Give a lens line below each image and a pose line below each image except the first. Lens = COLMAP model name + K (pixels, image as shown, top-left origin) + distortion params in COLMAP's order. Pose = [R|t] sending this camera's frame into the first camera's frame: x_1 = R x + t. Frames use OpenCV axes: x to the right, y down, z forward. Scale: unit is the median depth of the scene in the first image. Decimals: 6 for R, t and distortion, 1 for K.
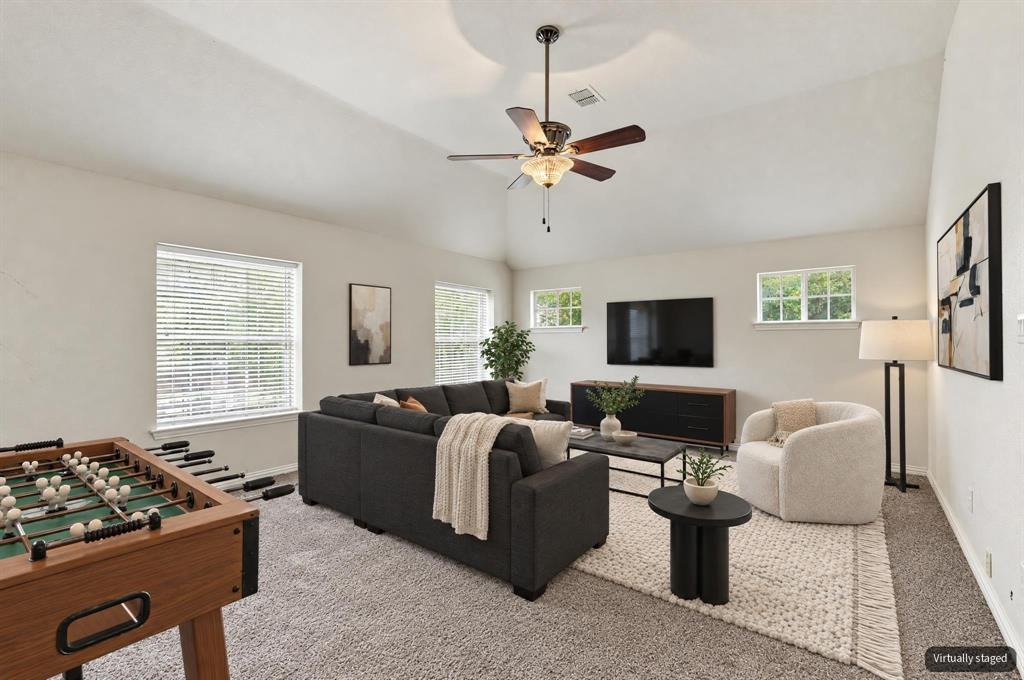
lens RADIAL K [[464.9, 0, 515.7], [0, 464.9, 339.4], [0, 0, 1]] dist [-0.000550, 0.006336]
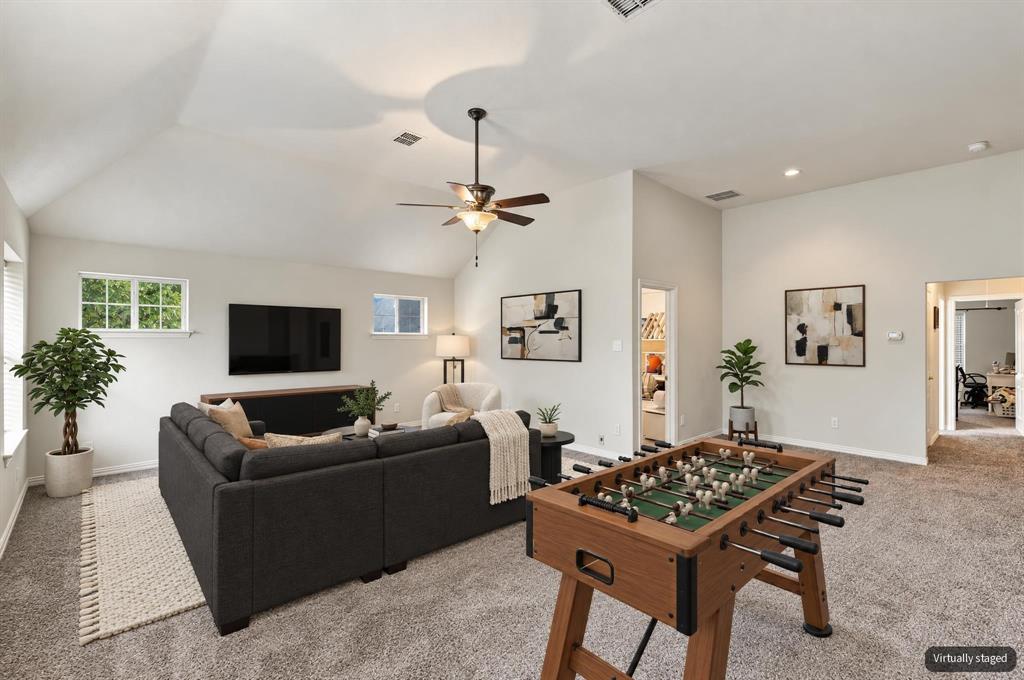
lens RADIAL K [[464.9, 0, 515.7], [0, 464.9, 339.4], [0, 0, 1]] dist [-0.000550, 0.006336]
pose [[0.175166, 0.004106, 0.984530, -1.019489], [0.003707, 0.999981, -0.004830, -0.016474], [-0.984532, 0.004496, 0.175147, 0.583455]]
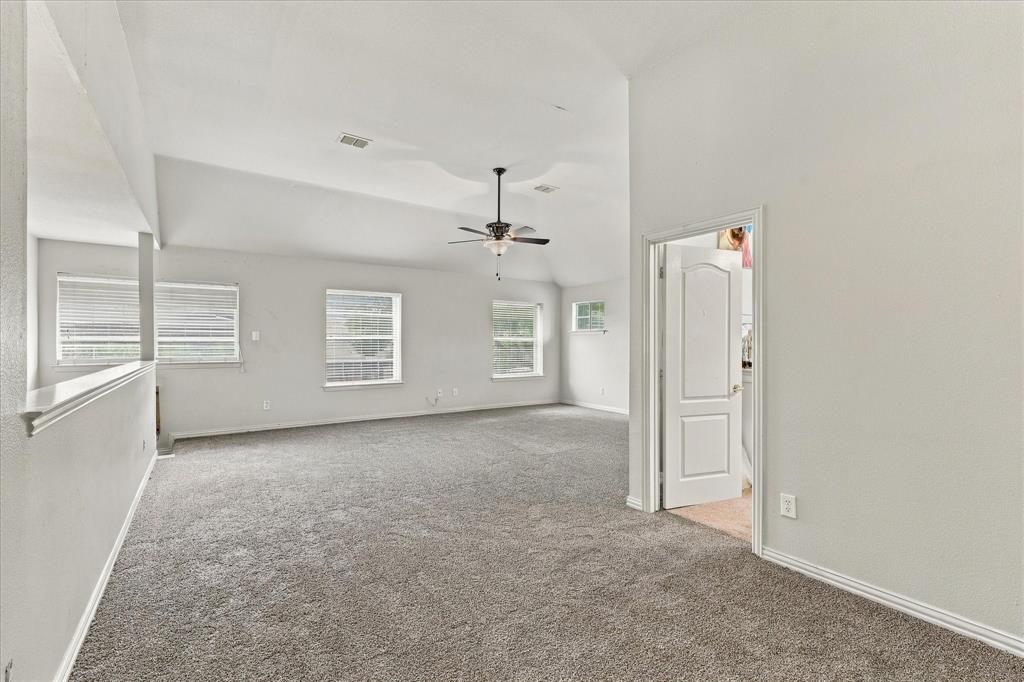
lens RADIAL K [[464.9, 0, 515.7], [0, 464.9, 340.4], [0, 0, 1]] dist [-0.000550, 0.006336]
pose [[0.952486, -0.002302, -0.304574, 0.539501], [0.001990, 0.999997, -0.001335, 0.003019], [0.304576, 0.000665, 0.952488, -0.555539]]
